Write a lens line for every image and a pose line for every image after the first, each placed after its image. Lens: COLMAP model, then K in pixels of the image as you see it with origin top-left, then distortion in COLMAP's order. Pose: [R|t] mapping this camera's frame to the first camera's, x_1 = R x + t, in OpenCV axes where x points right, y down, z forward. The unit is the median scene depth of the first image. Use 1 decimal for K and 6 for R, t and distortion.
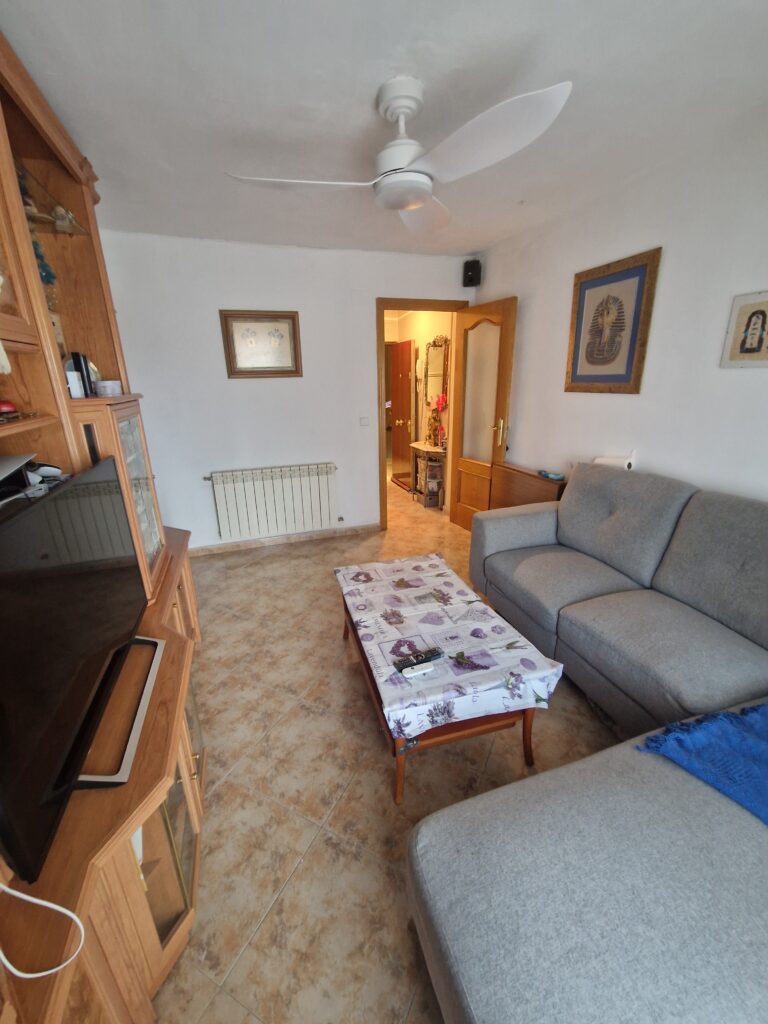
lens RADIAL K [[413.8, 0, 381.6], [0, 413.8, 514.7], [0, 0, 1]] dist [0.000807, -0.004588]
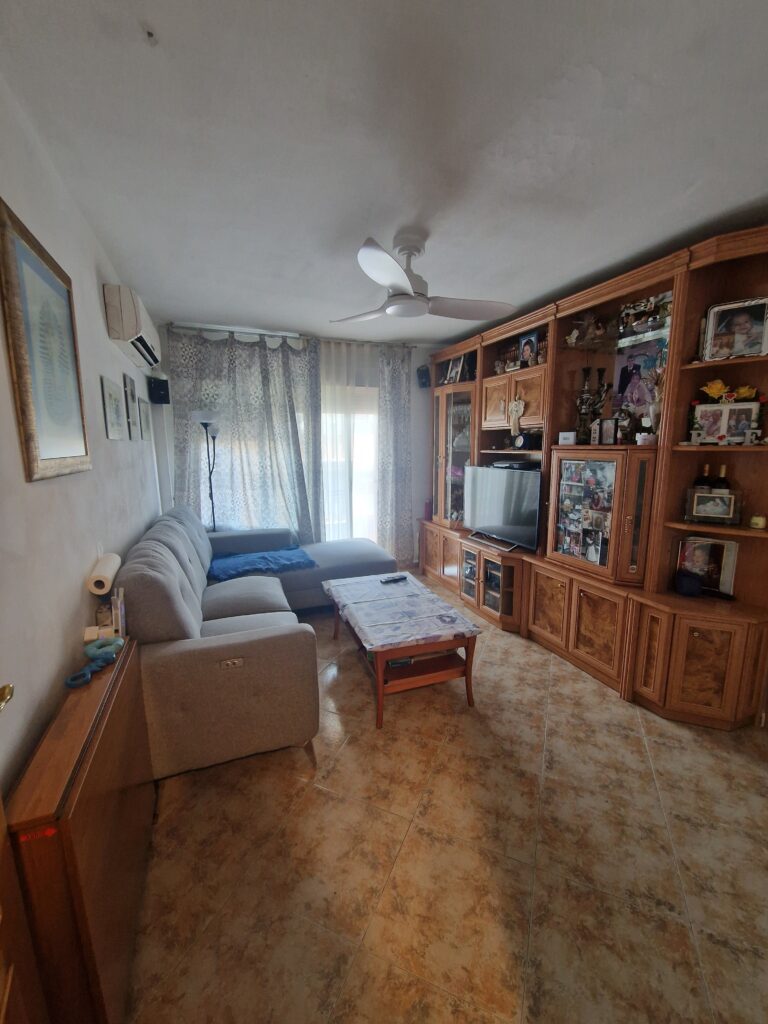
lens RADIAL K [[413.8, 0, 375.0], [0, 413.8, 513.7], [0, 0, 1]] dist [0.000807, -0.004588]
pose [[-0.998741, 0.036994, -0.033892, 0.159430], [0.016771, 0.882821, 0.469411, -0.573856], [0.047286, 0.468251, -0.882329, 1.750011]]
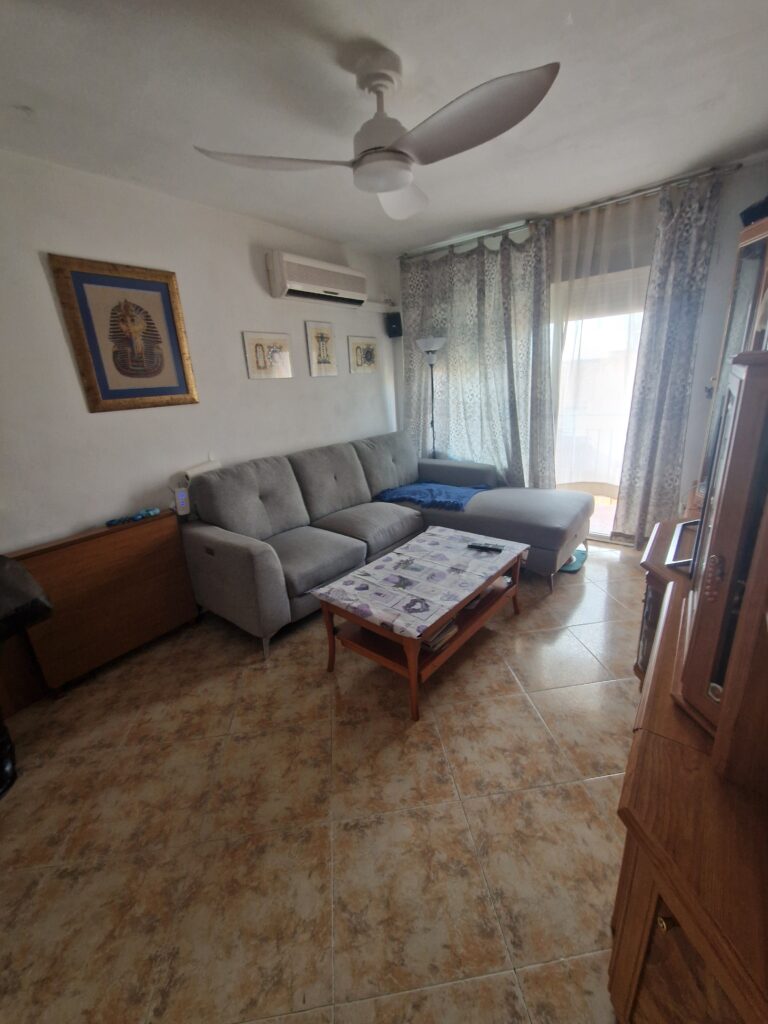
lens RADIAL K [[413.8, 0, 383.3], [0, 413.8, 511.5], [0, 0, 1]] dist [0.000807, -0.004588]
pose [[-0.553424, -0.199927, 0.808549, -0.621371], [0.330076, 0.838635, 0.433292, -0.376224], [-0.764704, 0.506677, -0.398129, 1.246542]]
